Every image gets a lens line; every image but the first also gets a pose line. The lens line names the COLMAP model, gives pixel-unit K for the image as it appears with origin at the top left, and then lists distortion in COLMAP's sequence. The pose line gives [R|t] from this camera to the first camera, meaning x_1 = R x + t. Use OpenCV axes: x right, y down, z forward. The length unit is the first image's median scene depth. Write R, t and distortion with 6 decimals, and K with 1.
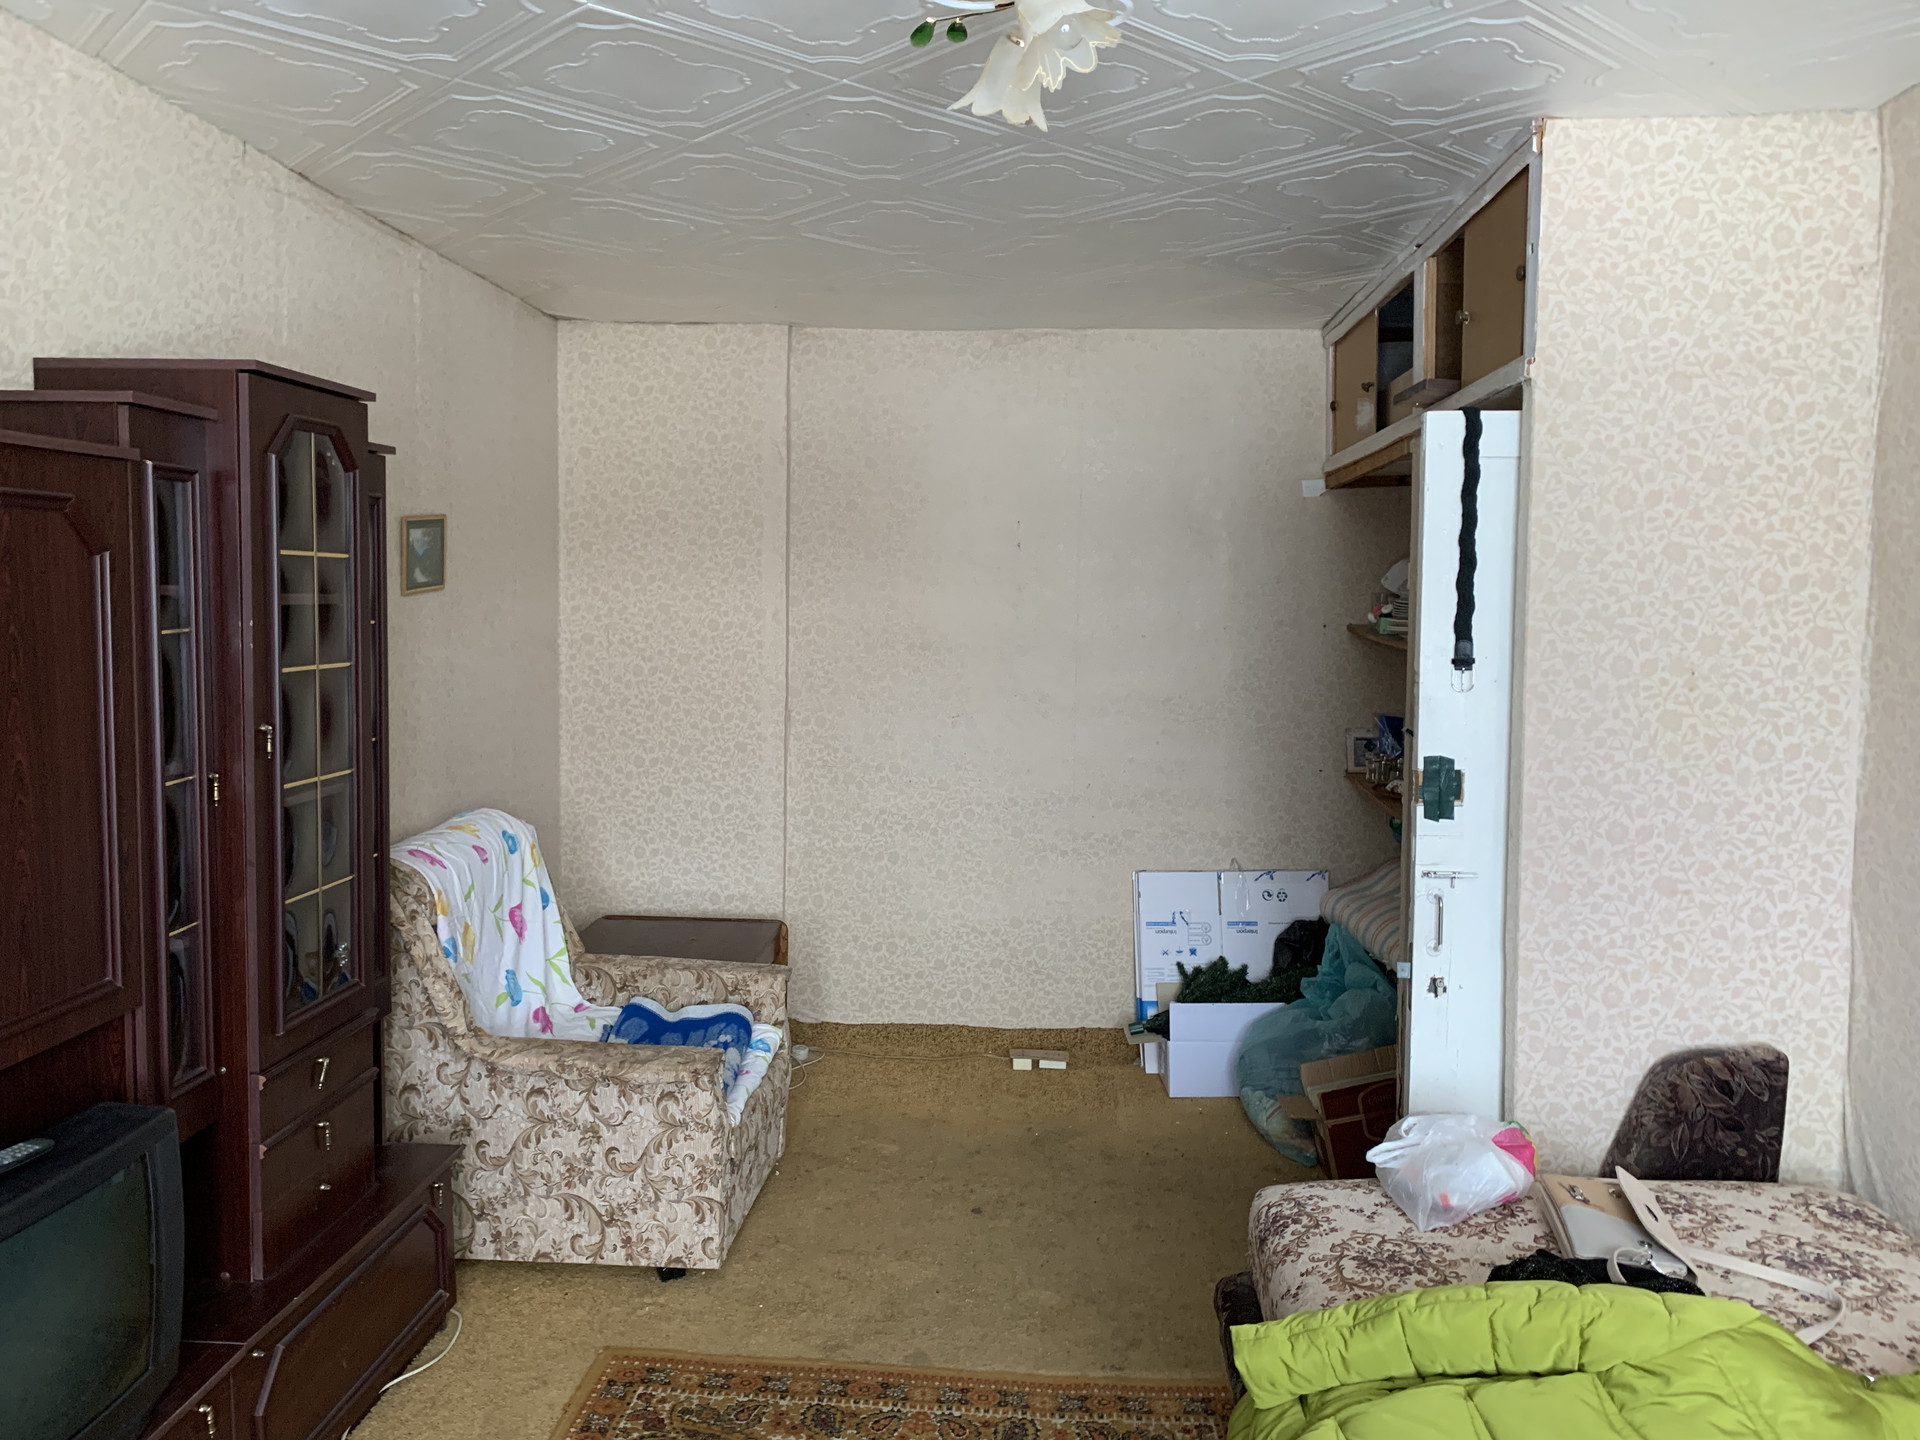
lens RADIAL K [[1462.7, 0, 944.7], [0, 1462.7, 700.4], [0, 0, 1]] dist [0.028746, -0.028466]
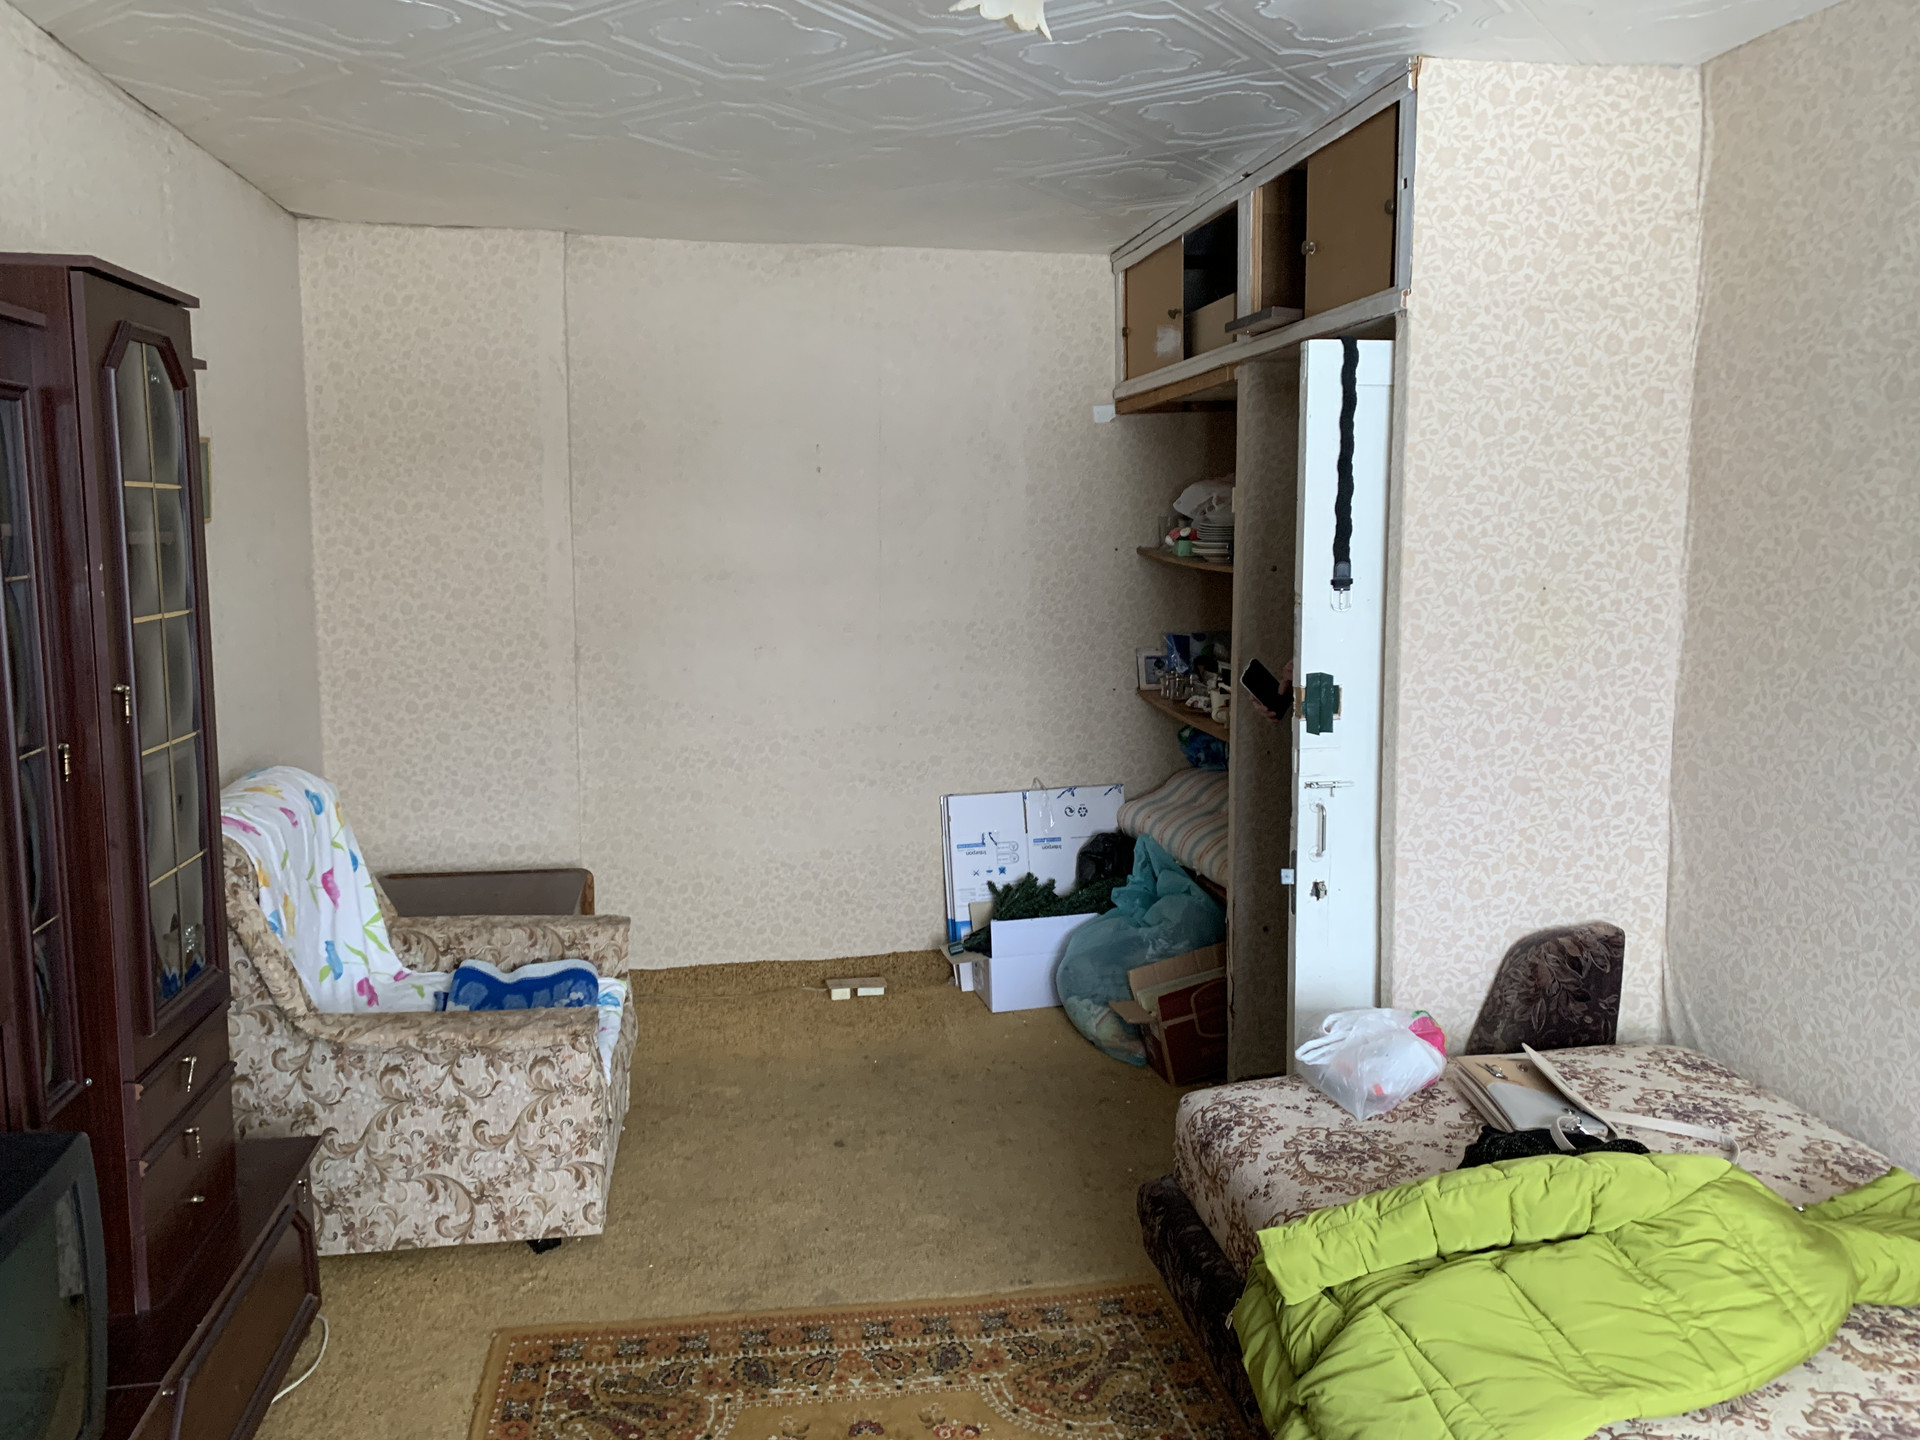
lens RADIAL K [[1462.7, 0, 944.5], [0, 1462.7, 702.9], [0, 0, 1]] dist [0.028746, -0.028466]
pose [[0.973156, -0.039415, 0.226748, -0.154185], [0.027149, 0.998007, 0.056961, -0.007222], [-0.228541, -0.049276, 0.972286, 0.039201]]
